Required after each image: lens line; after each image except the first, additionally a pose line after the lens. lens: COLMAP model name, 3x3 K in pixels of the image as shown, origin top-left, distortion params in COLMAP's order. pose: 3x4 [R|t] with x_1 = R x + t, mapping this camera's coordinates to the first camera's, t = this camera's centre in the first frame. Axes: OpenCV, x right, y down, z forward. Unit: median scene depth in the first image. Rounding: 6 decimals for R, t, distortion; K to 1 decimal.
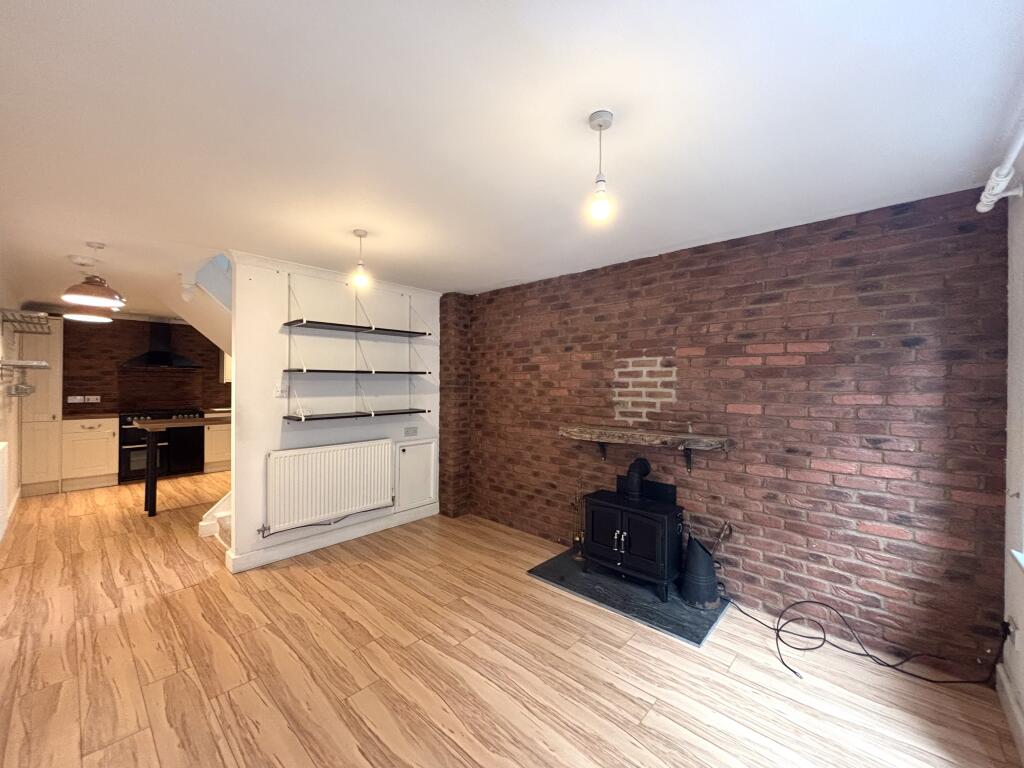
lens RADIAL K [[413.8, 0, 512.8], [0, 413.8, 381.7], [0, 0, 1]] dist [0.003528, -0.000454]
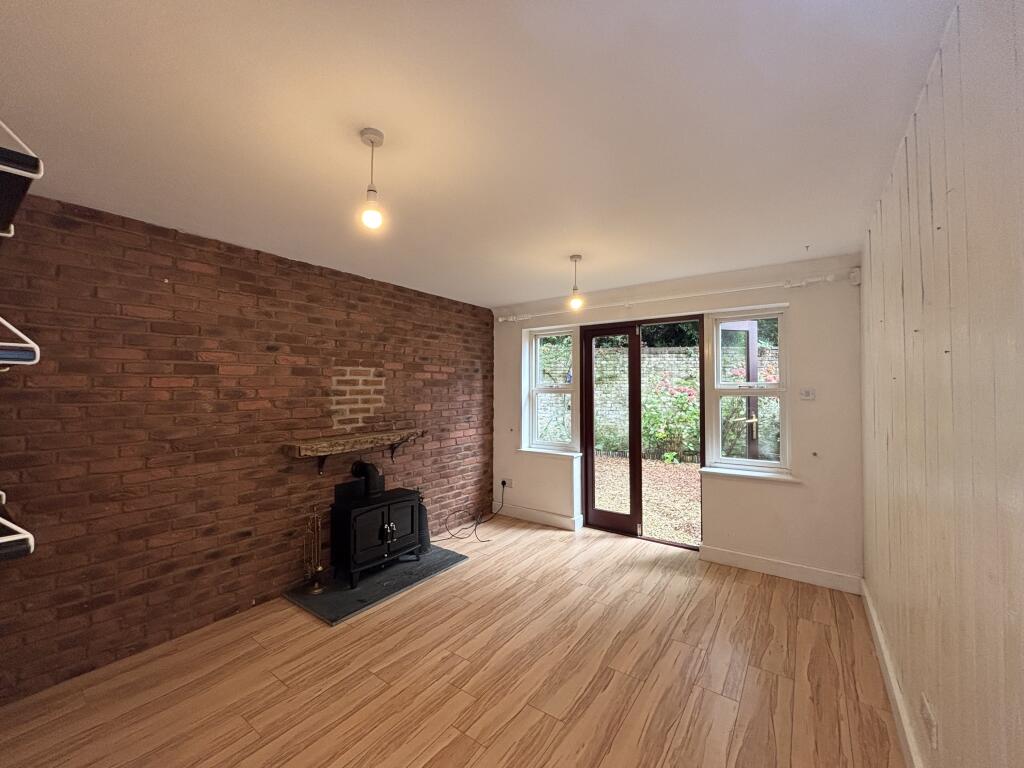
lens RADIAL K [[413.8, 0, 512.8], [0, 413.8, 381.7], [0, 0, 1]] dist [0.003528, -0.000454]
pose [[-0.128067, 0.011027, 0.991704, -0.841761], [0.000270, 0.999939, -0.011084, -0.008987], [-0.991765, -0.001152, -0.128062, 0.767826]]
